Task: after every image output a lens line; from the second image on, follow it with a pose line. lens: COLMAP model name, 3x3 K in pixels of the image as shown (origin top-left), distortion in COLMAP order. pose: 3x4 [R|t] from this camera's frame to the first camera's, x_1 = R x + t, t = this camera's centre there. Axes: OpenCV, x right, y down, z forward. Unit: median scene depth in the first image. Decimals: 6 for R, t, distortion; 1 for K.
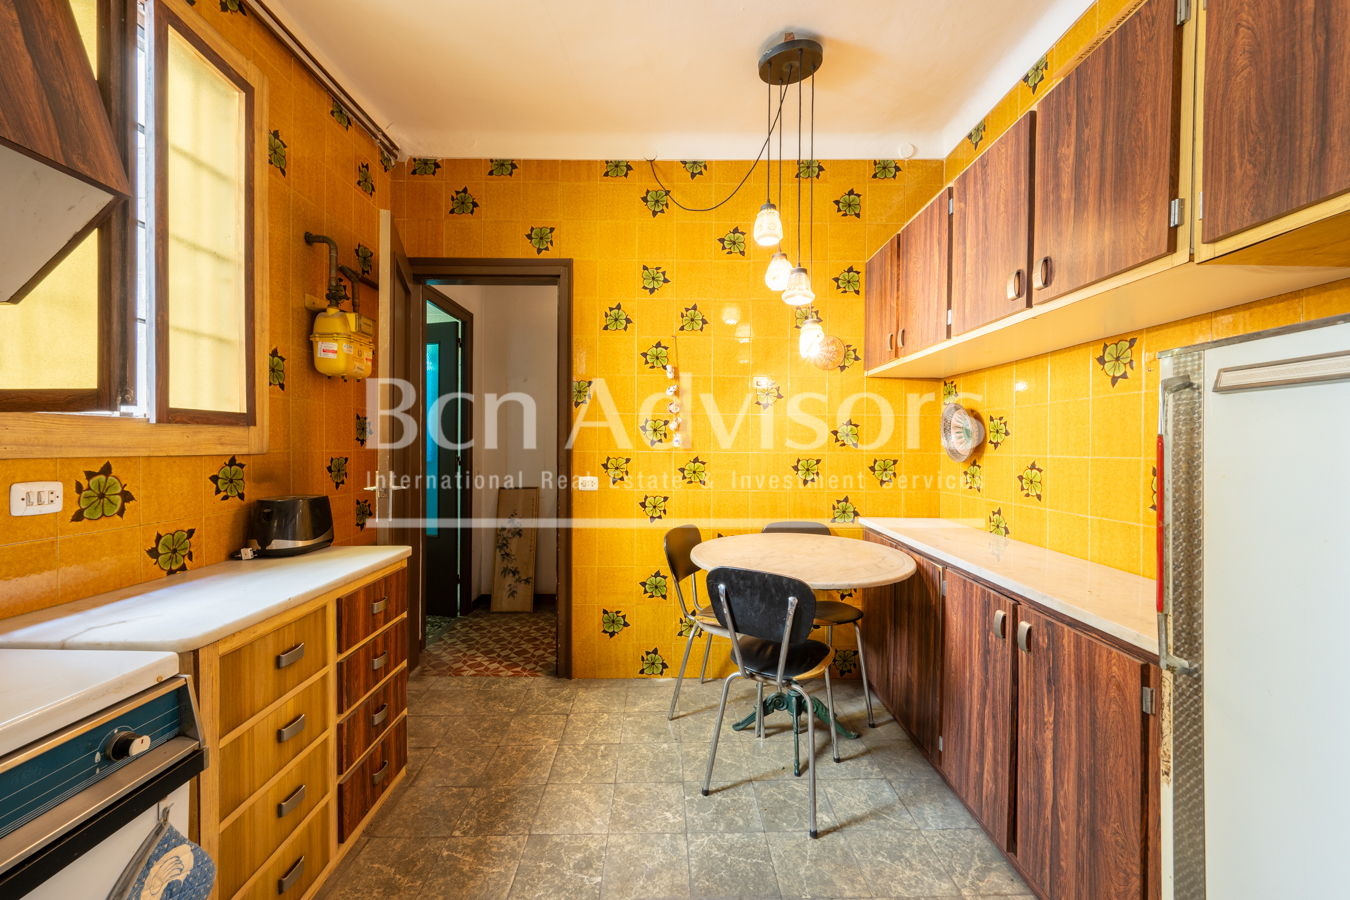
lens RADIAL K [[534.7, 0, 669.7], [0, 534.7, 448.5], [0, 0, 1]] dist [0.001205, -0.000222]
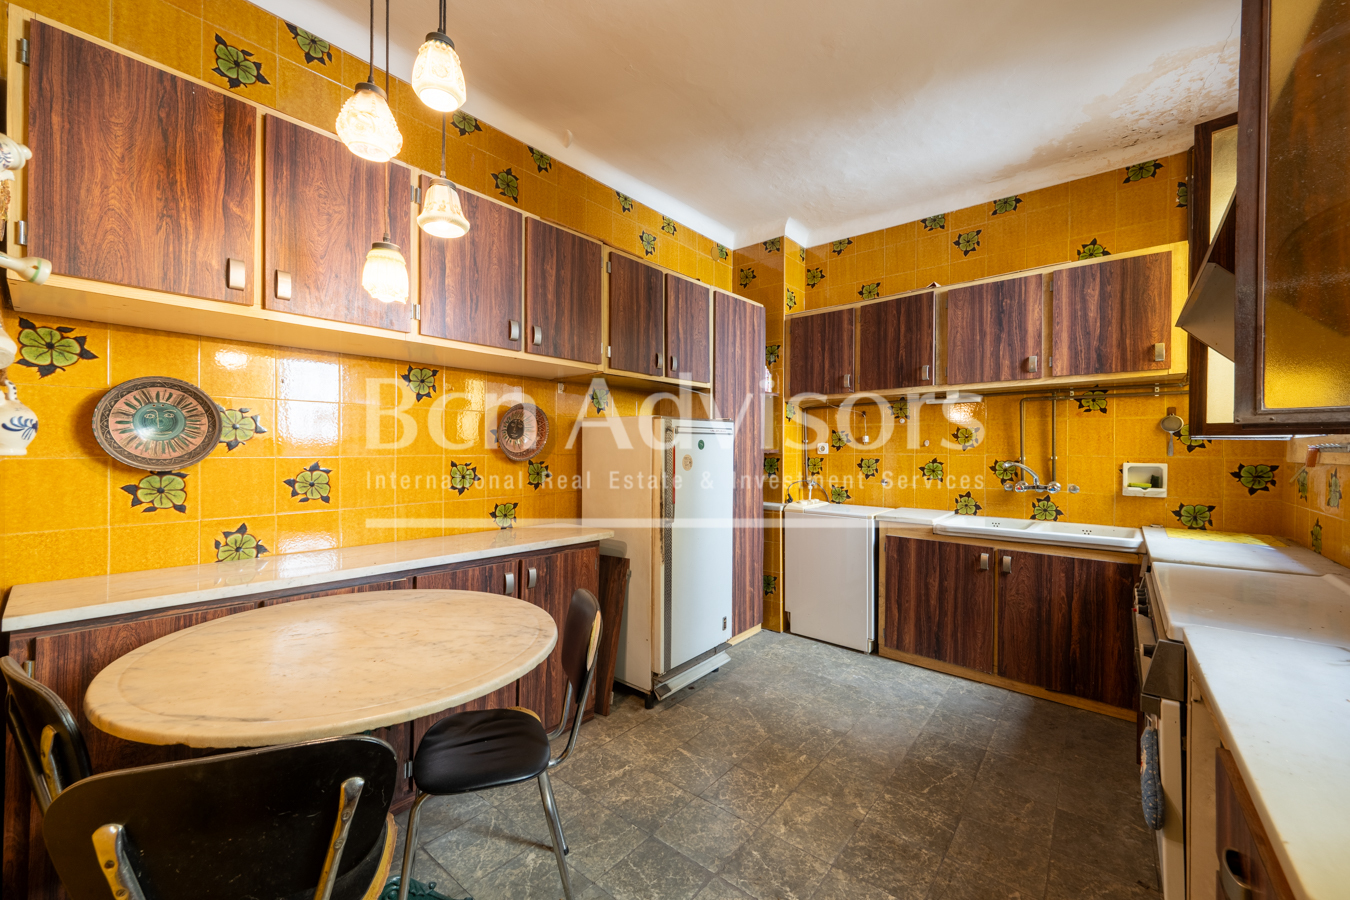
lens RADIAL K [[534.7, 0, 669.7], [0, 534.7, 448.5], [0, 0, 1]] dist [0.001205, -0.000222]
pose [[-0.761713, -0.010996, 0.647821, -0.491845], [-0.007215, 0.999938, 0.008489, -0.015912], [-0.647874, 0.001792, -0.761745, 1.603133]]
